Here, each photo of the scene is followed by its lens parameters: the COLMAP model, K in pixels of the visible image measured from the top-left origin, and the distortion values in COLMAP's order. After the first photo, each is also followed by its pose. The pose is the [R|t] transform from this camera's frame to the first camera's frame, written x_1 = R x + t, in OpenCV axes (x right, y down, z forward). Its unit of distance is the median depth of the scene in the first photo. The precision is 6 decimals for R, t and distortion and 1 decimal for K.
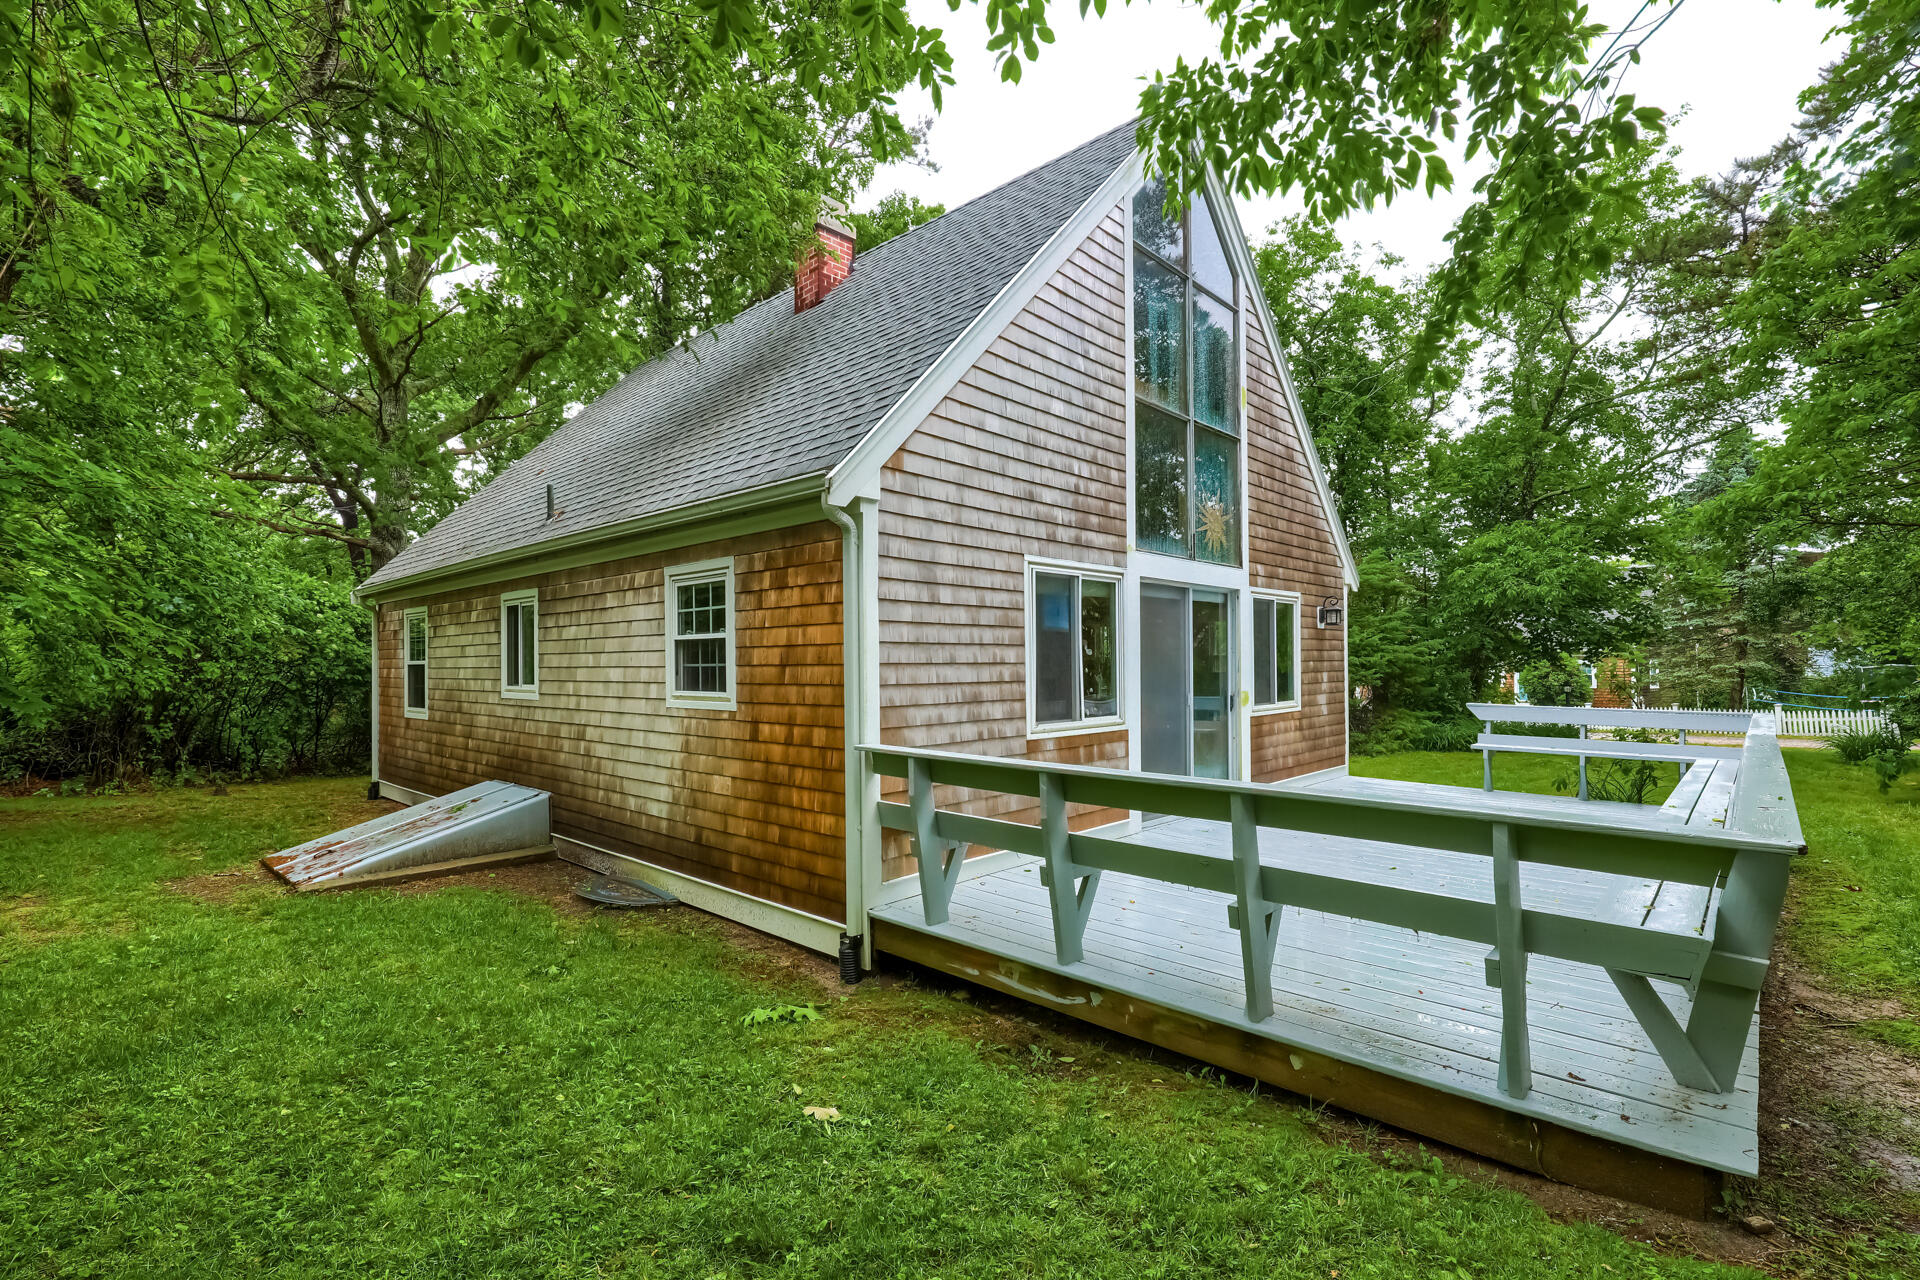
lens RADIAL K [[858.9, 0, 964.6], [0, 858.9, 671.6], [0, 0, 1]] dist [-0.001385, -0.000069]
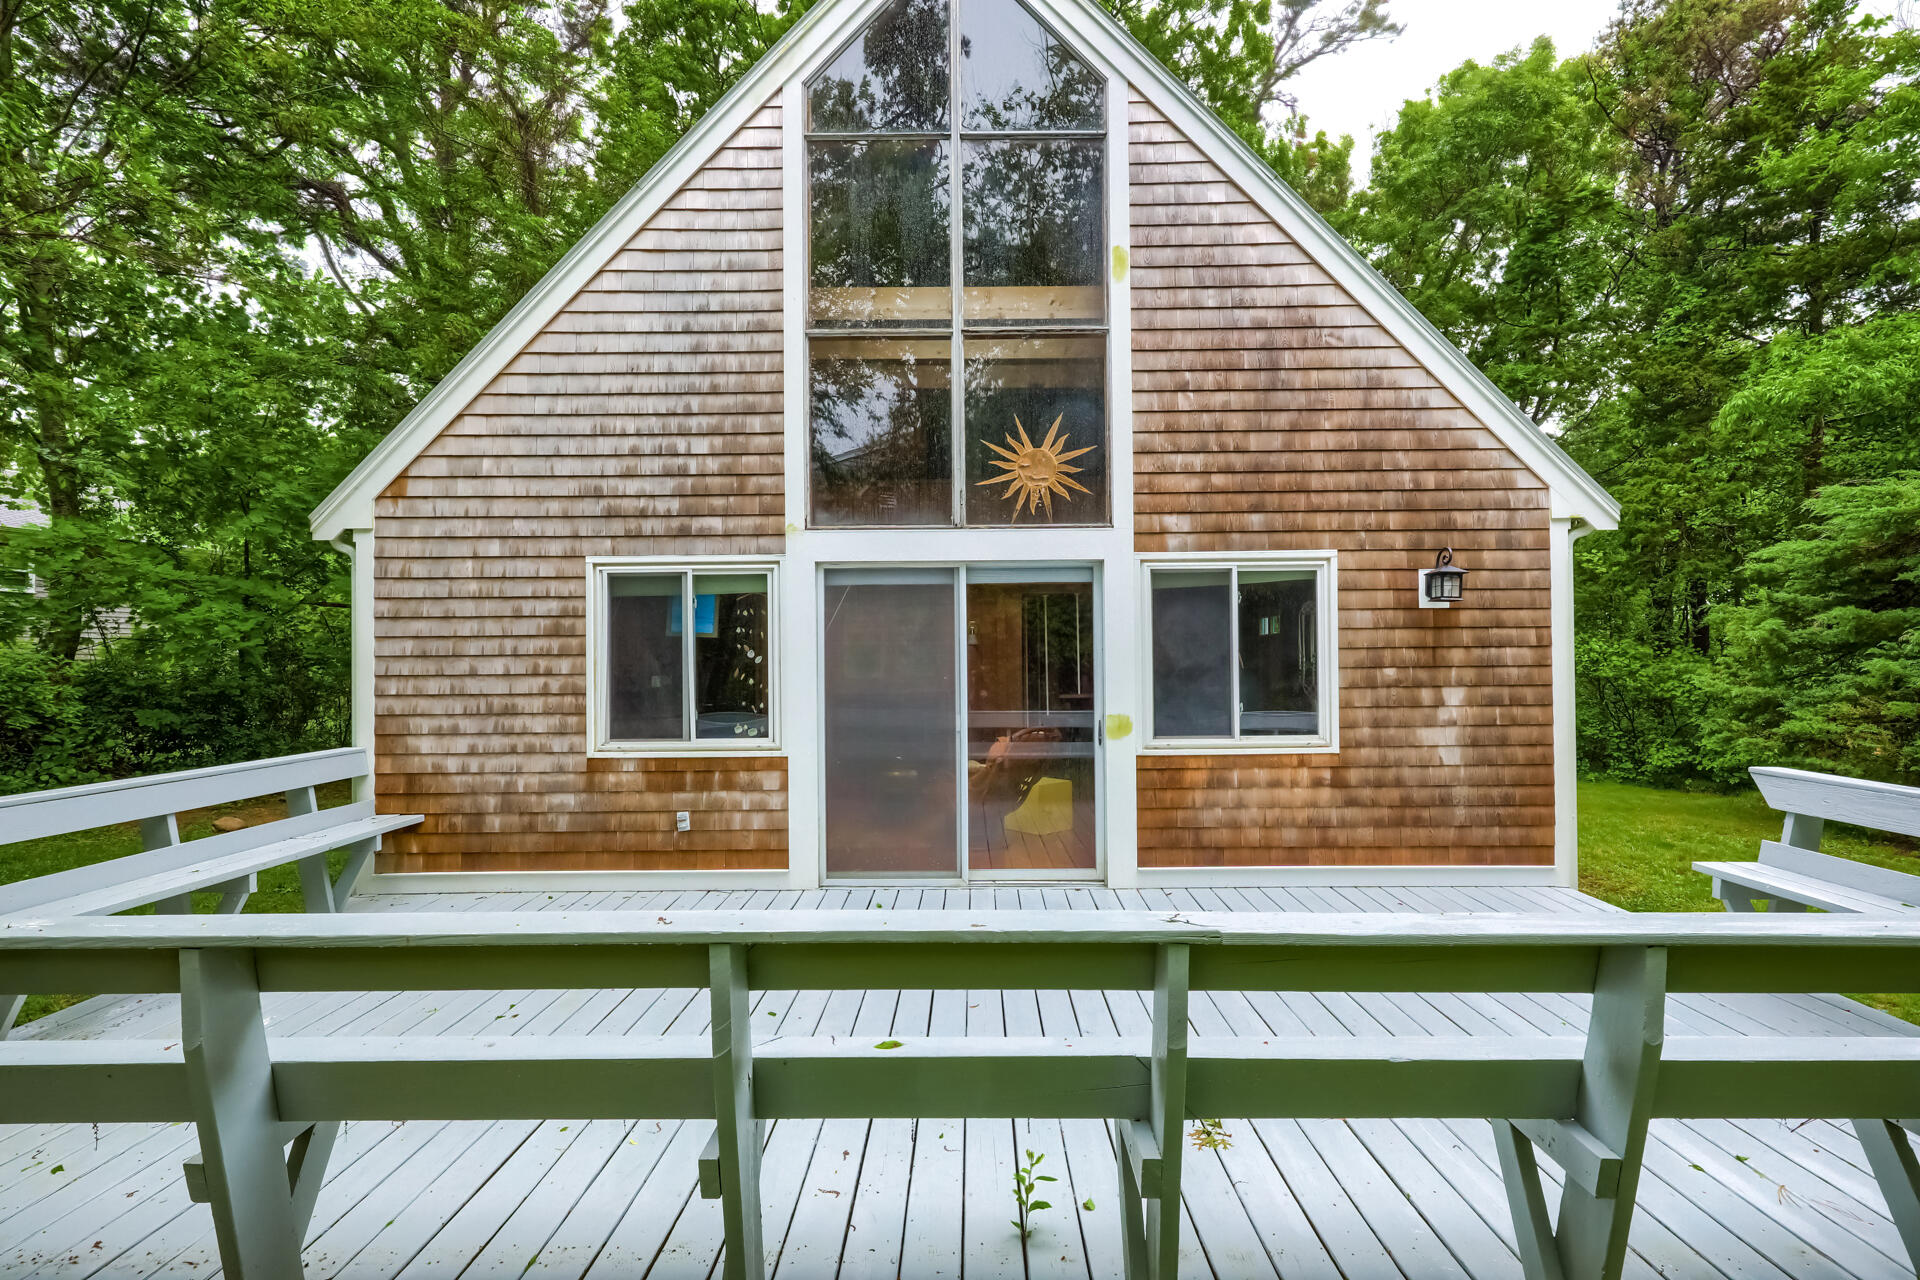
lens RADIAL K [[858.9, 0, 964.6], [0, 858.9, 671.6], [0, 0, 1]] dist [-0.001385, -0.000069]
pose [[0.675446, 0.002536, -0.737405, 0.946285], [-0.003095, 0.999995, 0.000605, -0.013257], [0.737403, 0.001873, 0.675450, 0.624172]]
